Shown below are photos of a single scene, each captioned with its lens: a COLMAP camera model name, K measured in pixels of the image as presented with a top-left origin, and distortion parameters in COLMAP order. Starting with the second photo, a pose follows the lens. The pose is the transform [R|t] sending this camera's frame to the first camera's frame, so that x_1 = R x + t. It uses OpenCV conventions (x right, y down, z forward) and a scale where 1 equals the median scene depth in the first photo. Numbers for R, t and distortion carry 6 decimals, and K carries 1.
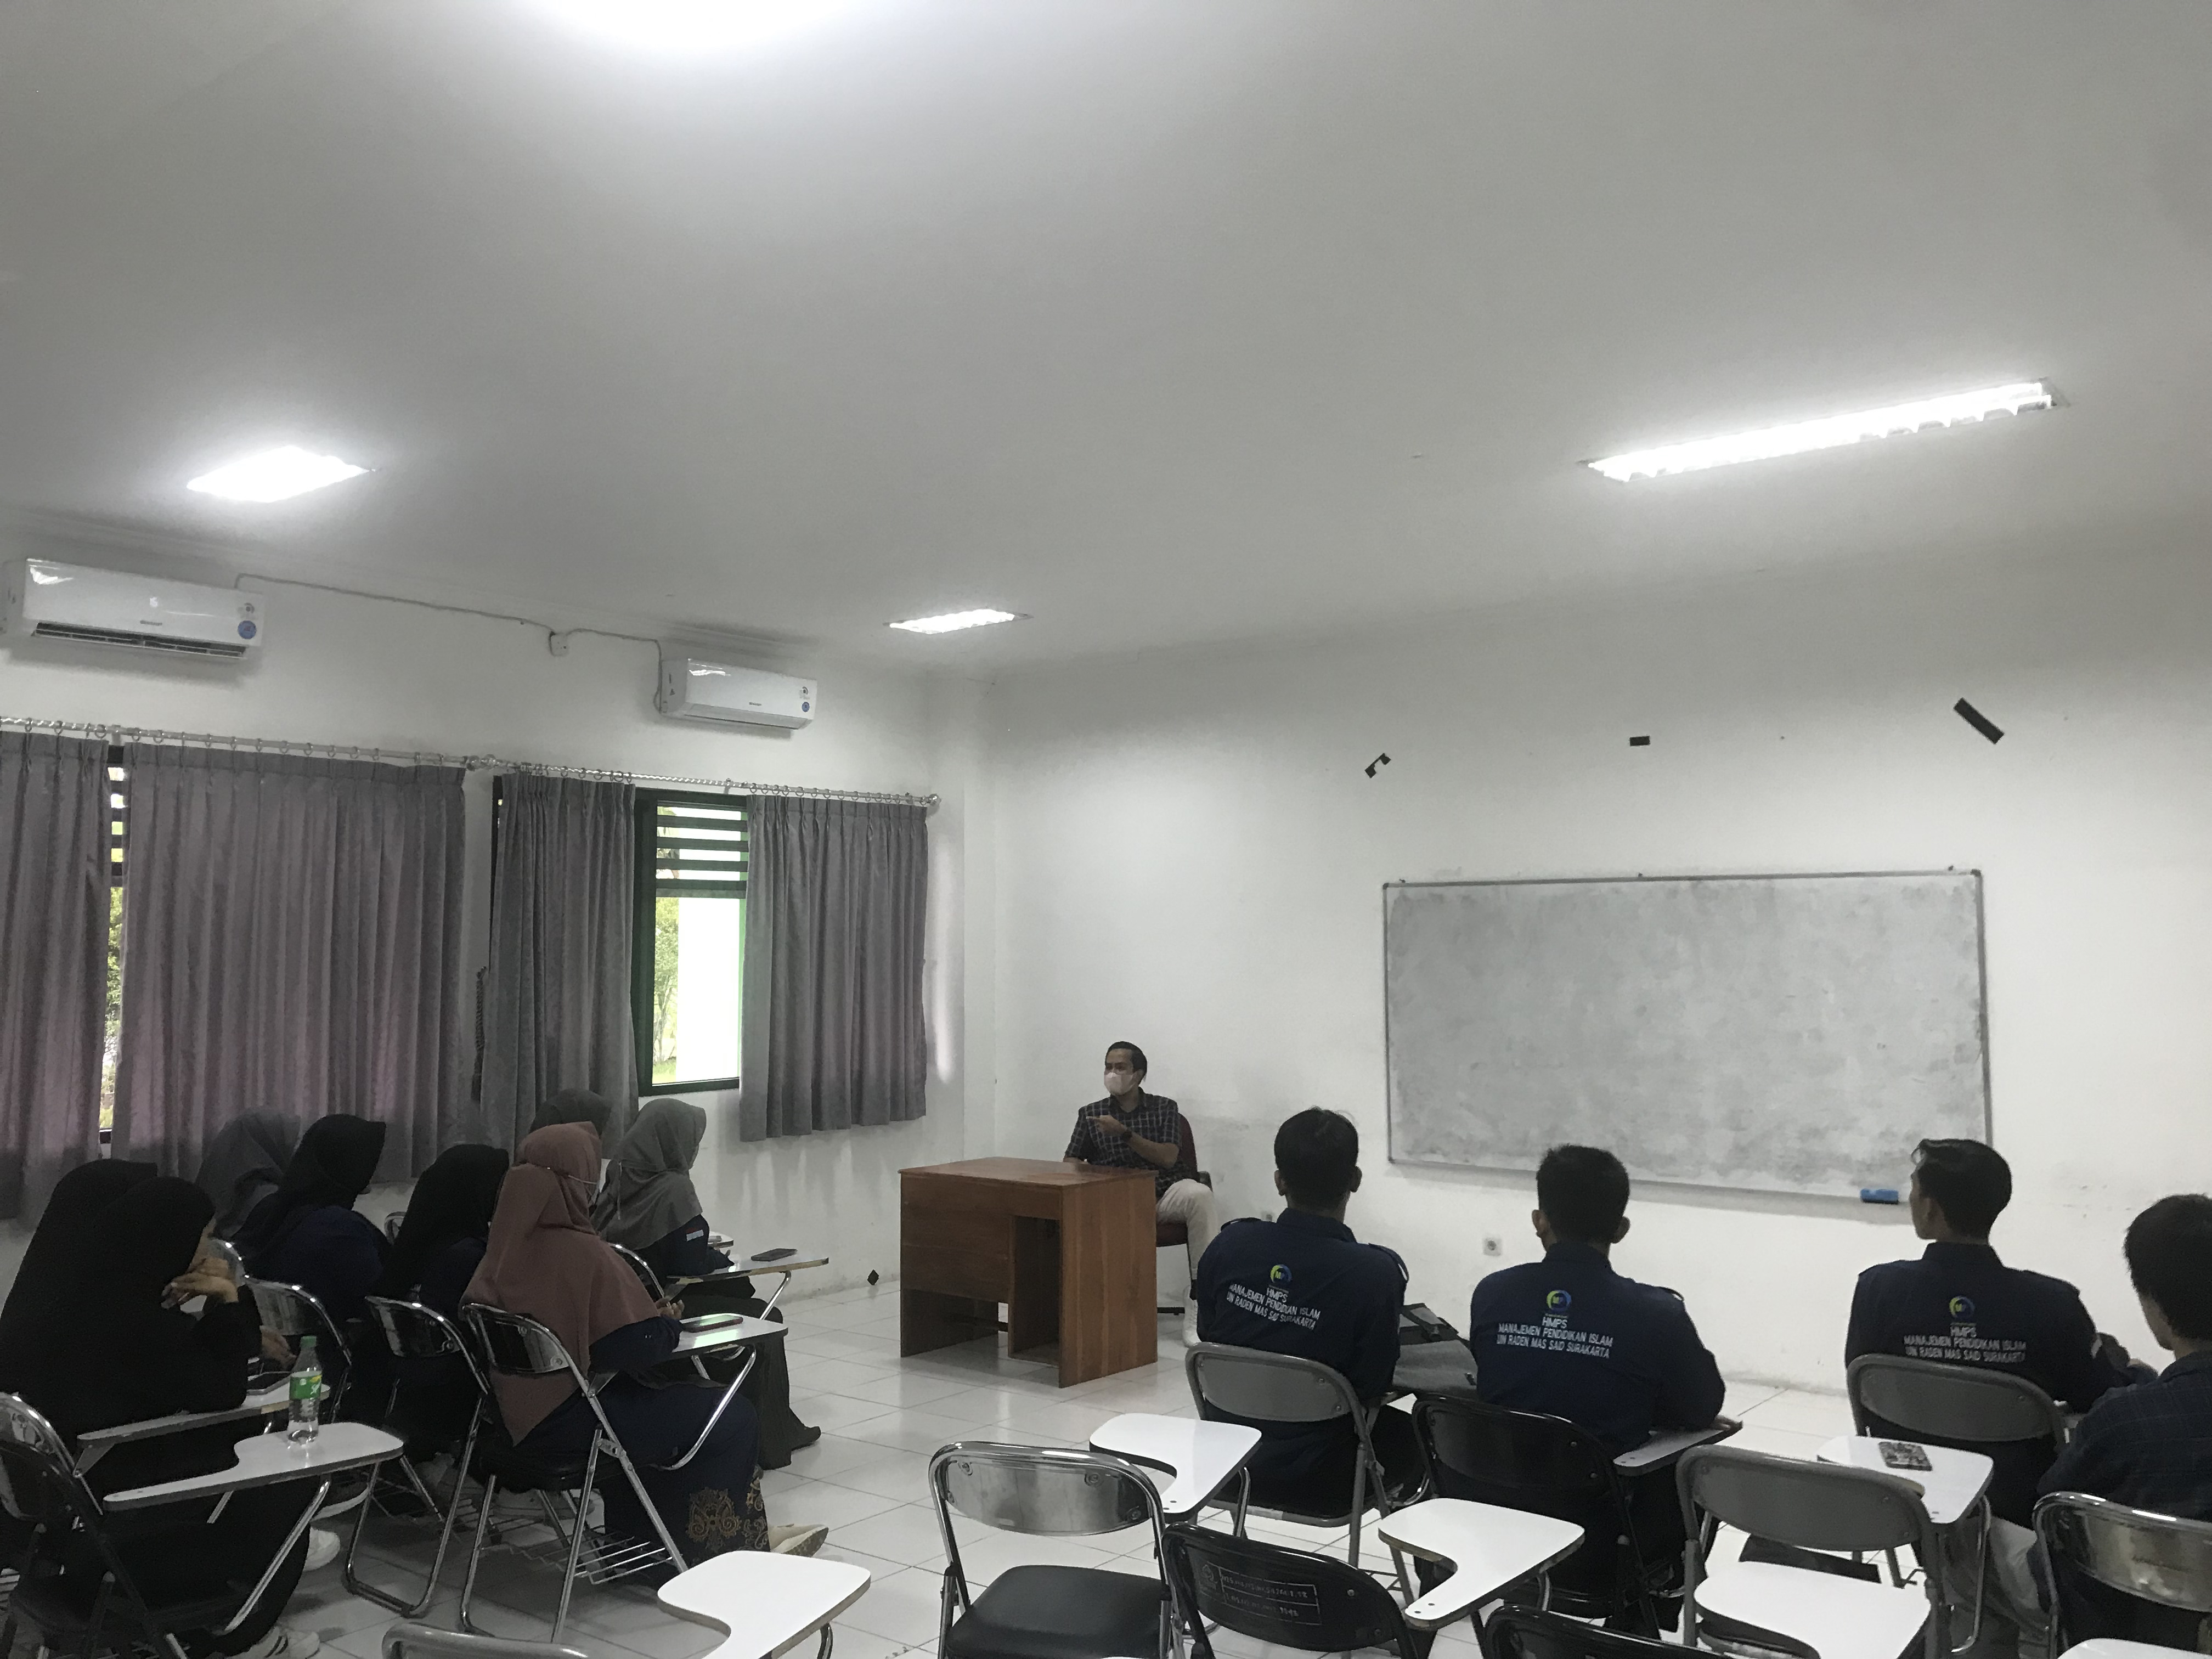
lens RADIAL K [[1815.6, 0, 1099.3], [0, 1815.6, 817.7], [0, 0, 1]] dist [0.016201, 0.003688]
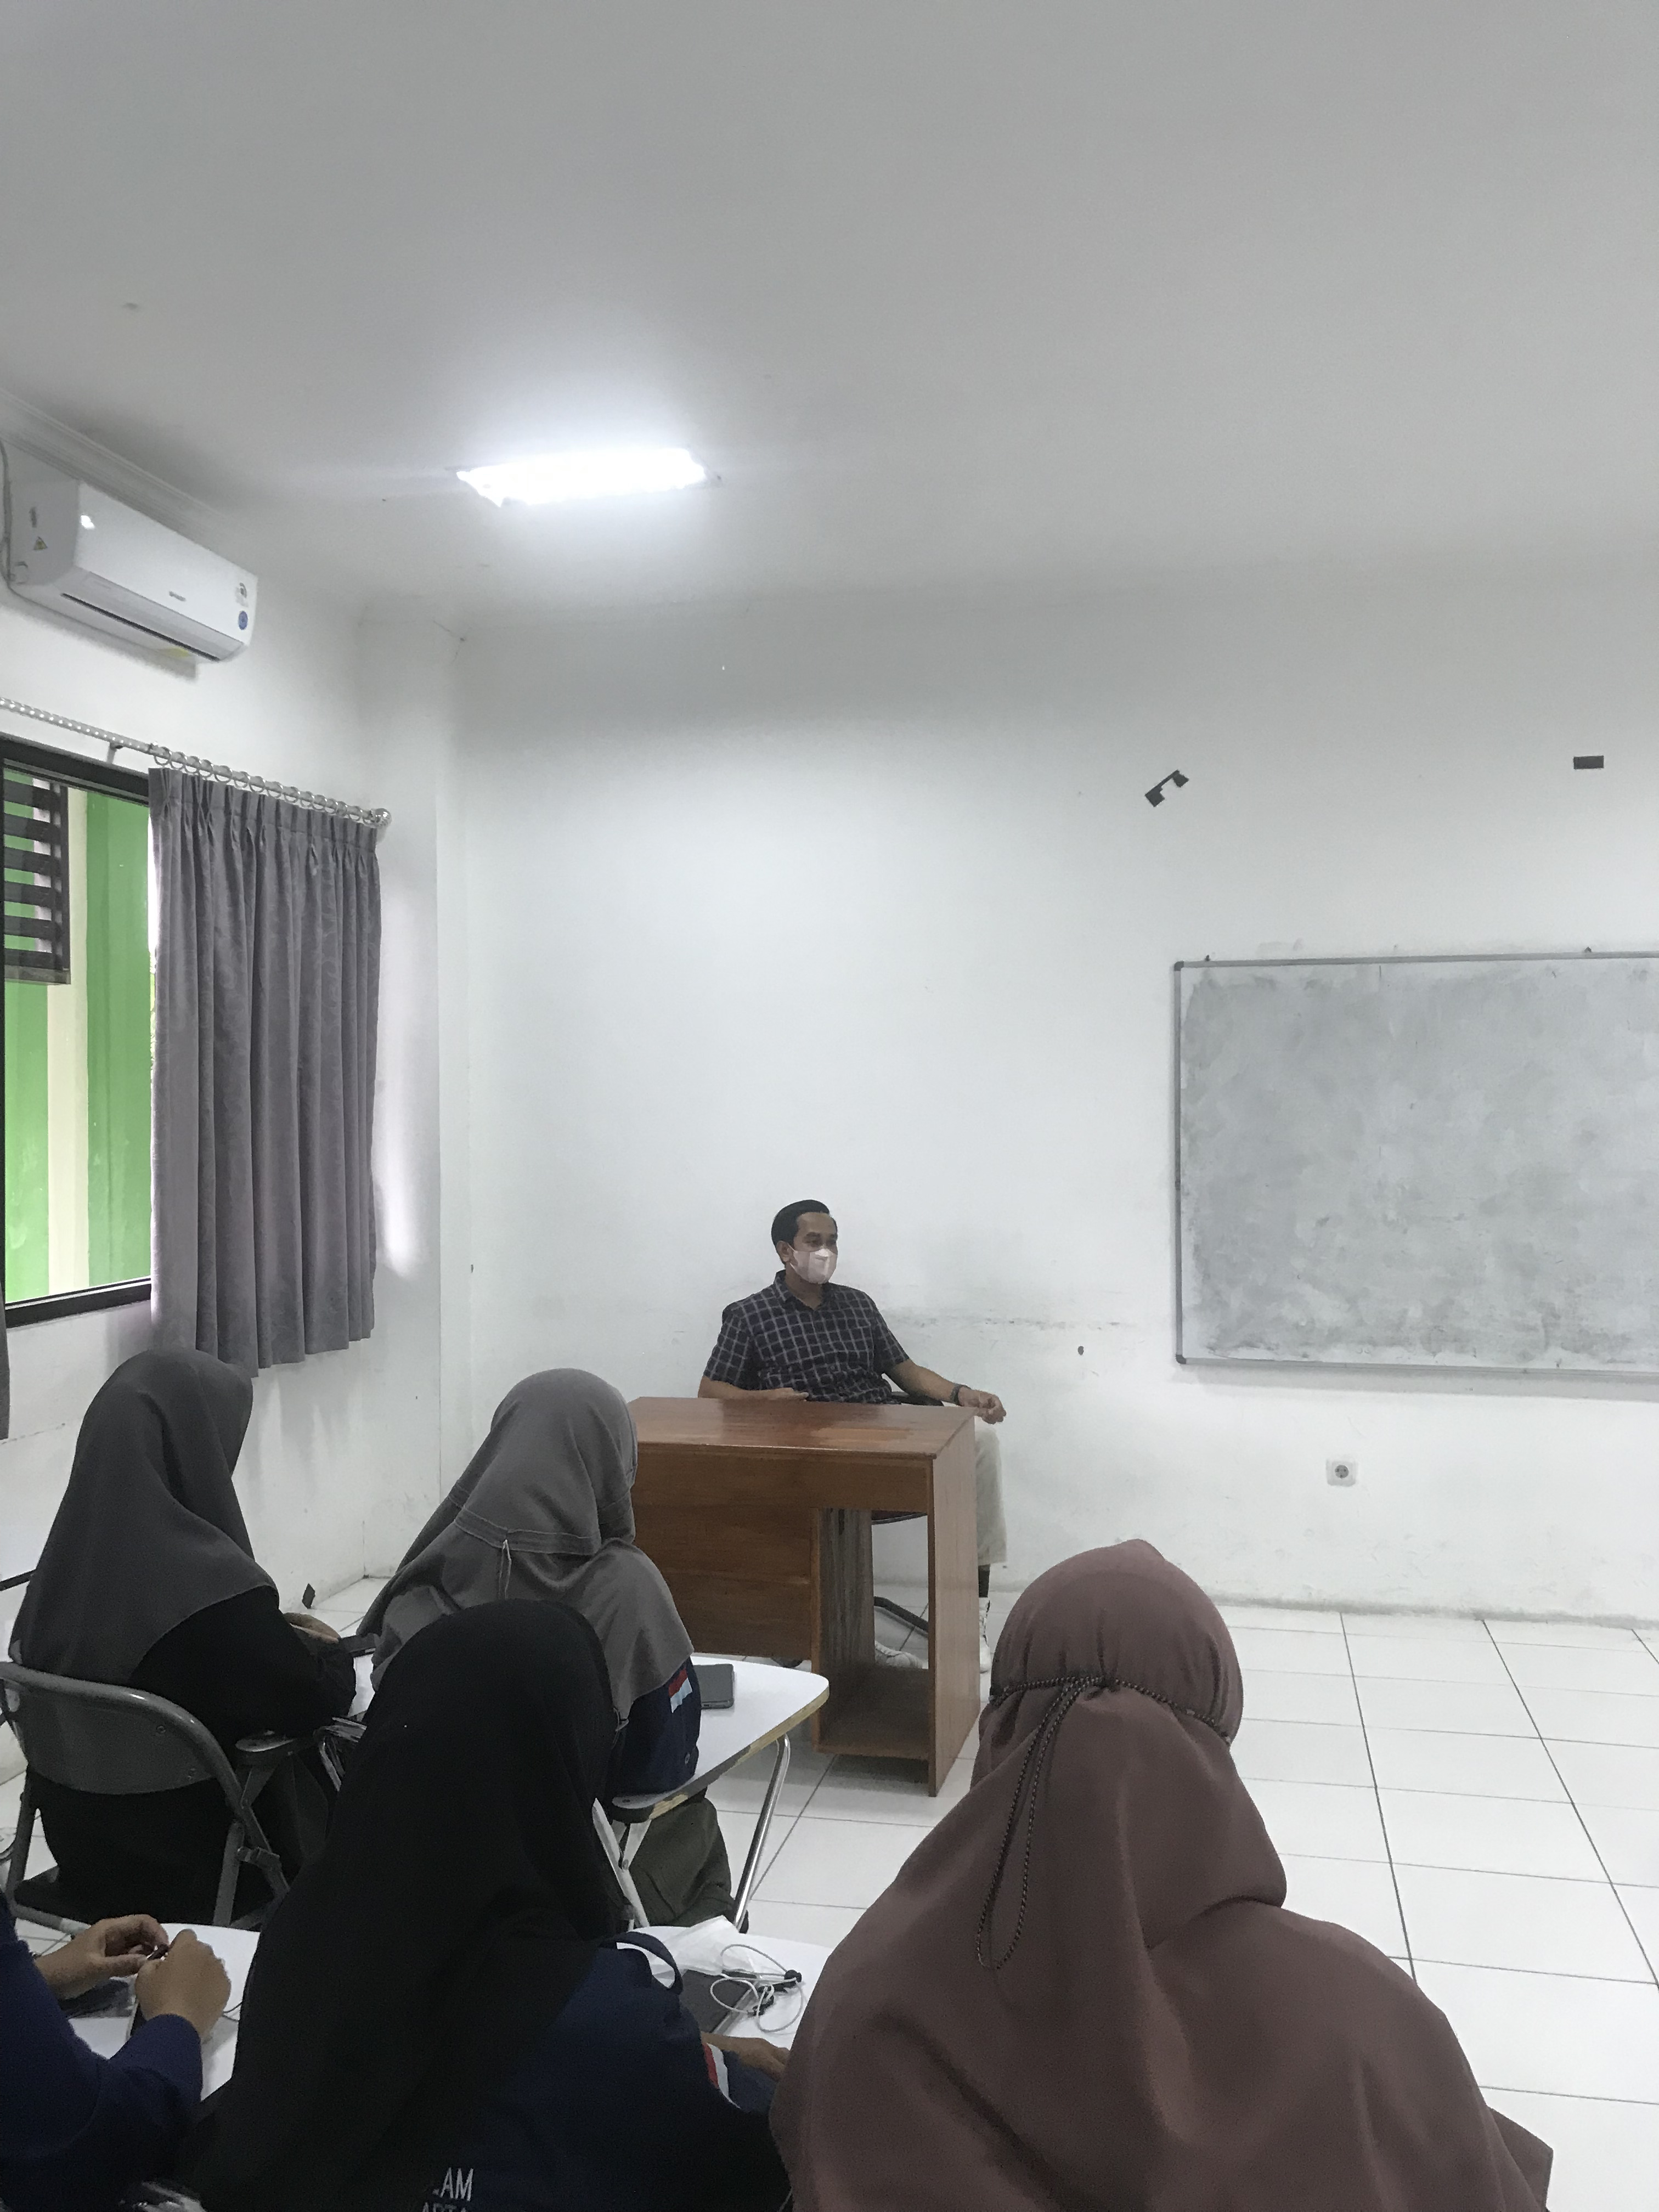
lens RADIAL K [[1815.6, 0, 829.7], [0, 1815.6, 1118.9], [0, 0, 1]] dist [0.016201, 0.003688]
pose [[0.901611, -0.008595, 0.432462, -0.260788], [-0.027503, 0.996640, 0.077147, 0.046524], [-0.431672, -0.081451, 0.898346, 0.440164]]
